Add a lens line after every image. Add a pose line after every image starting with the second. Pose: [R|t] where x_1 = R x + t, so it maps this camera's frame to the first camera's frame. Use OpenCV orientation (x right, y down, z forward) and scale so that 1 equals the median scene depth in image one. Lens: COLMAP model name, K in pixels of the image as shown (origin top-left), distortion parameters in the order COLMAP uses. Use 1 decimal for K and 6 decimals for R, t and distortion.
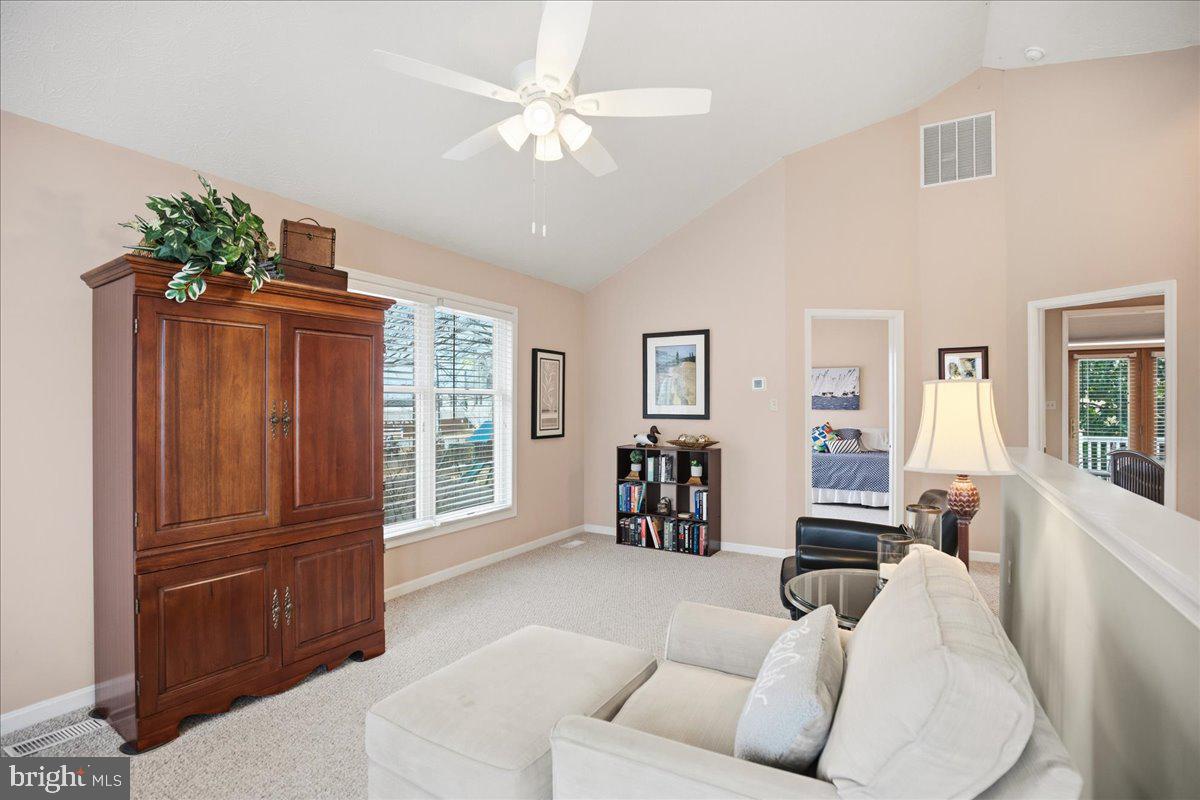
lens RADIAL K [[564.4, 0, 608.8], [0, 564.4, 400.7], [0, 0, 1]] dist [-0.036280, 0.007880]
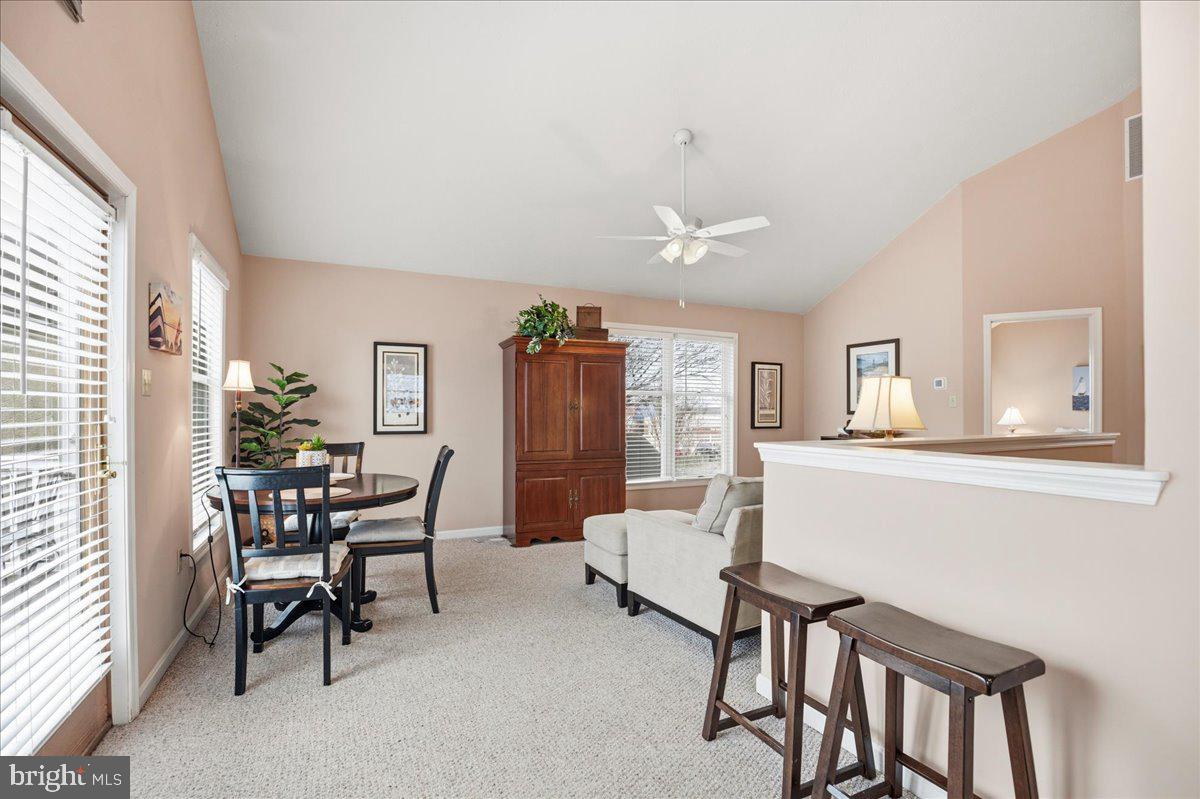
lens RADIAL K [[564.4, 0, 608.8], [0, 564.4, 400.2], [0, 0, 1]] dist [-0.036280, 0.007880]
pose [[0.835587, -0.013191, -0.549200, 0.675419], [0.003611, 0.999822, -0.018521, 0.049125], [0.549346, 0.013493, 0.835486, -0.675351]]
